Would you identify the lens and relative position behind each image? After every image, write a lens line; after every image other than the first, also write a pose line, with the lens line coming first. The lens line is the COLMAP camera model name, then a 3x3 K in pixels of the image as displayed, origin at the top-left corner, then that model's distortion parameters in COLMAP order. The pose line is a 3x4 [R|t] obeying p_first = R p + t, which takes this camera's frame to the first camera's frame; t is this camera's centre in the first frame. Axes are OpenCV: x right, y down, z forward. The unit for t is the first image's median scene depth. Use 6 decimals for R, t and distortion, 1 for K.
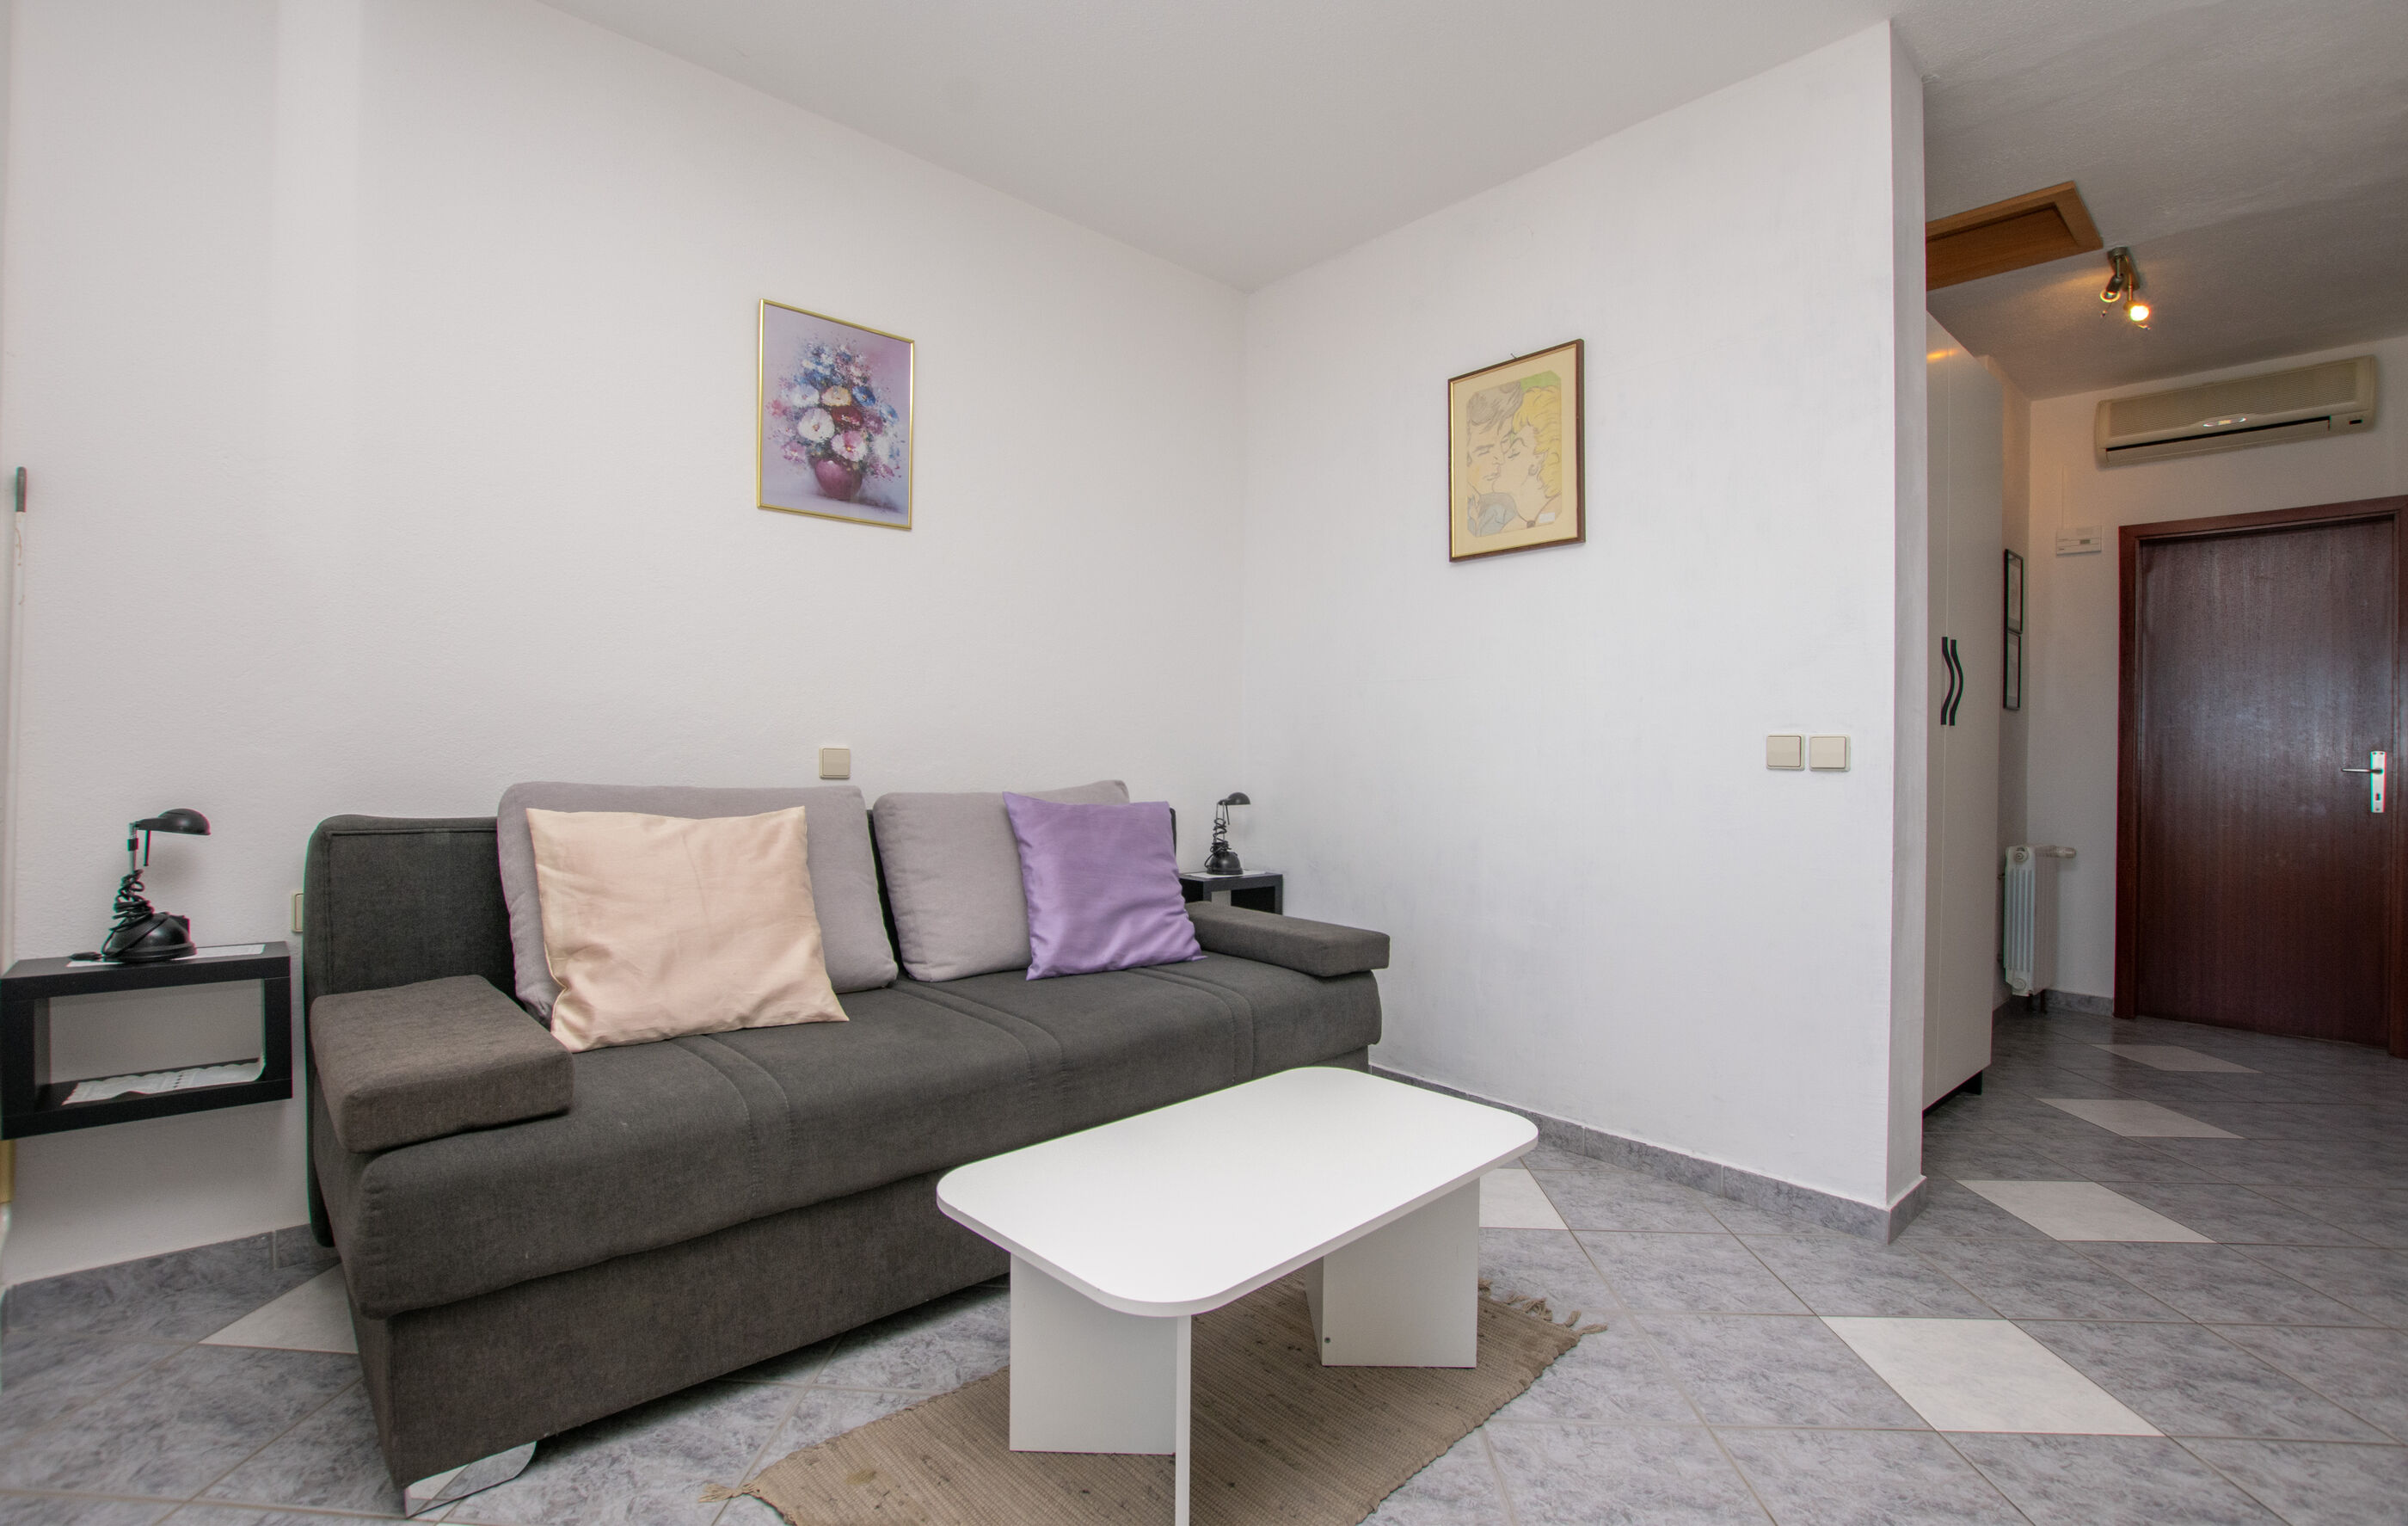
lens RADIAL K [[1097.5, 0, 1205.0], [0, 1097.5, 749.8], [0, 0, 1]] dist [-0.019438, 0.000552]
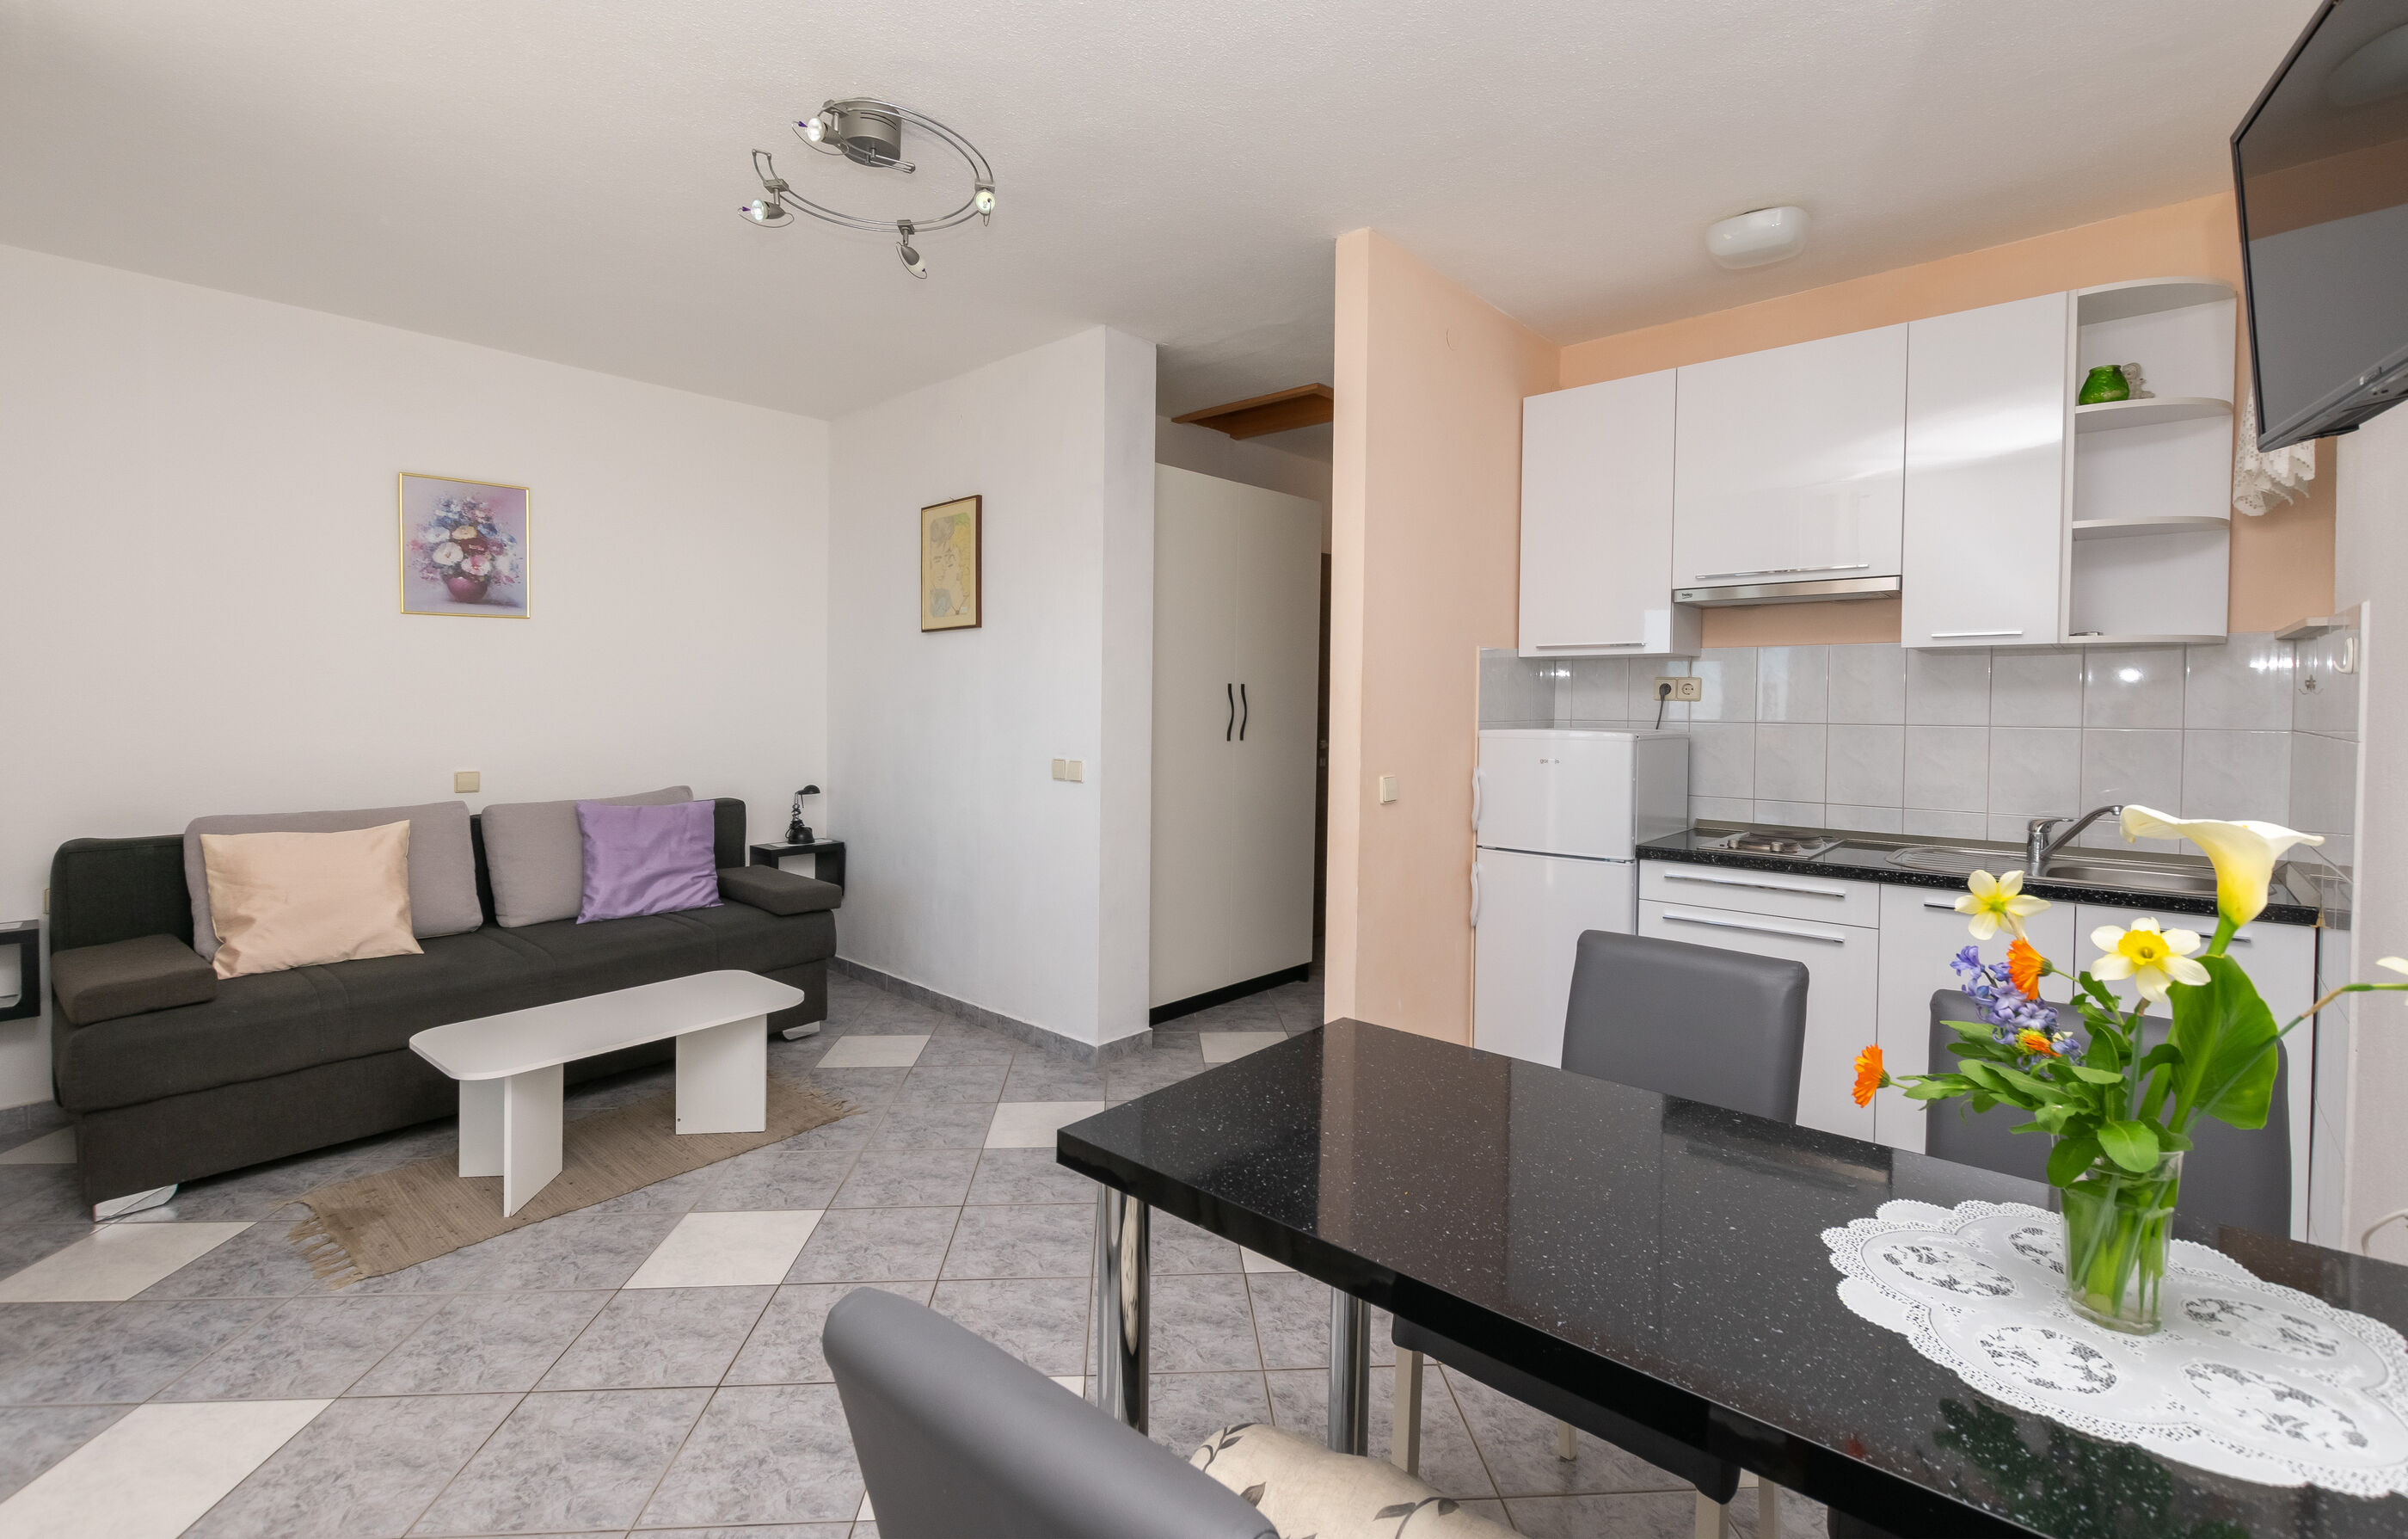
lens RADIAL K [[1050.2, 0, 1200.2], [0, 1050.2, 696.0], [0, 0, 1]] dist [-0.002375, -0.000895]
pose [[0.995141, -0.015425, 0.097243, 0.510489], [0.014755, 0.999862, 0.007608, -0.100583], [-0.097347, -0.006137, 0.995232, -0.503969]]
